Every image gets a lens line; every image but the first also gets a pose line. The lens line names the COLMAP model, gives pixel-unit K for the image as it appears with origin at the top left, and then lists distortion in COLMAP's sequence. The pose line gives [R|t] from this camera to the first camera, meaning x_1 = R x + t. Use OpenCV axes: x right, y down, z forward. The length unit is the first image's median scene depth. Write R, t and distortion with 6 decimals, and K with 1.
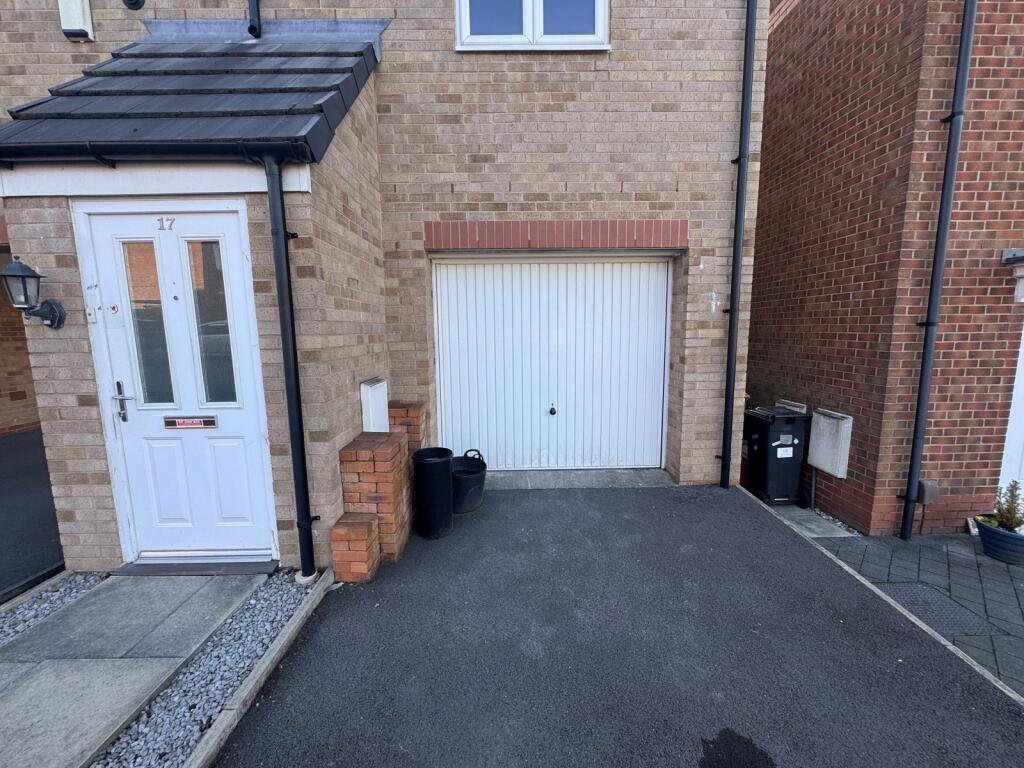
lens RADIAL K [[408.1, 0, 514.2], [0, 408.1, 384.4], [0, 0, 1]] dist [-0.004173, 0.000841]
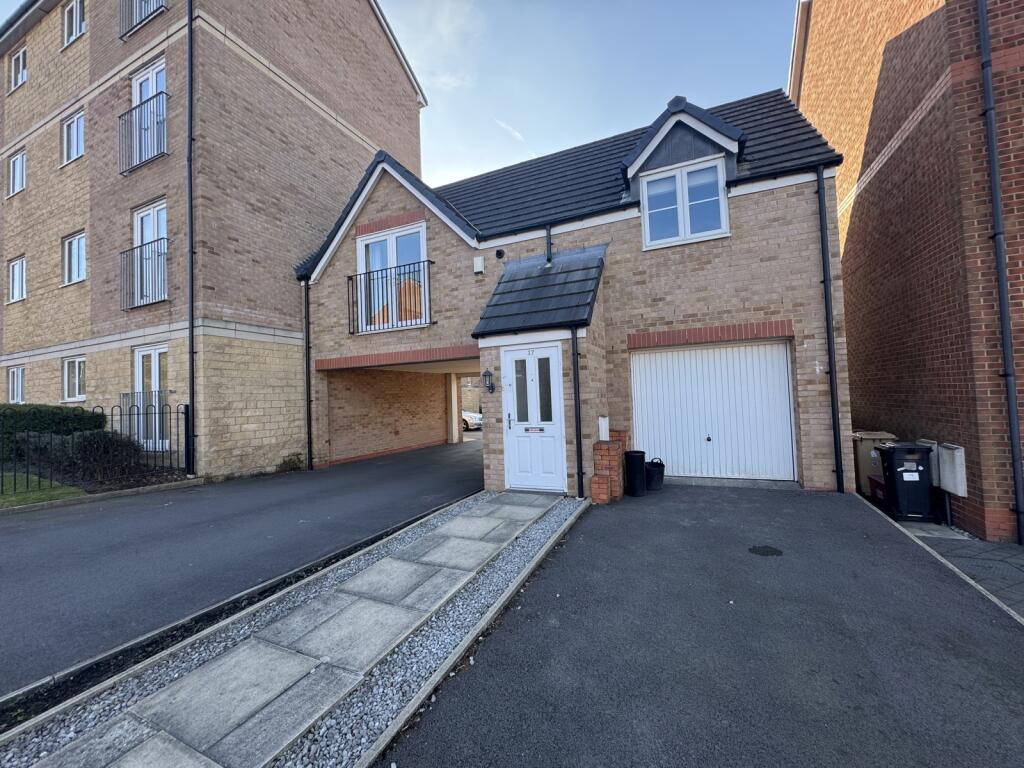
lens RADIAL K [[408.1, 0, 512.8], [0, 408.1, 384.1], [0, 0, 1]] dist [-0.004173, 0.000841]
pose [[0.906471, -0.035857, -0.420742, 0.092440], [-0.030405, 0.988259, -0.149729, 0.137738], [0.421171, 0.148518, 0.894739, -0.924234]]
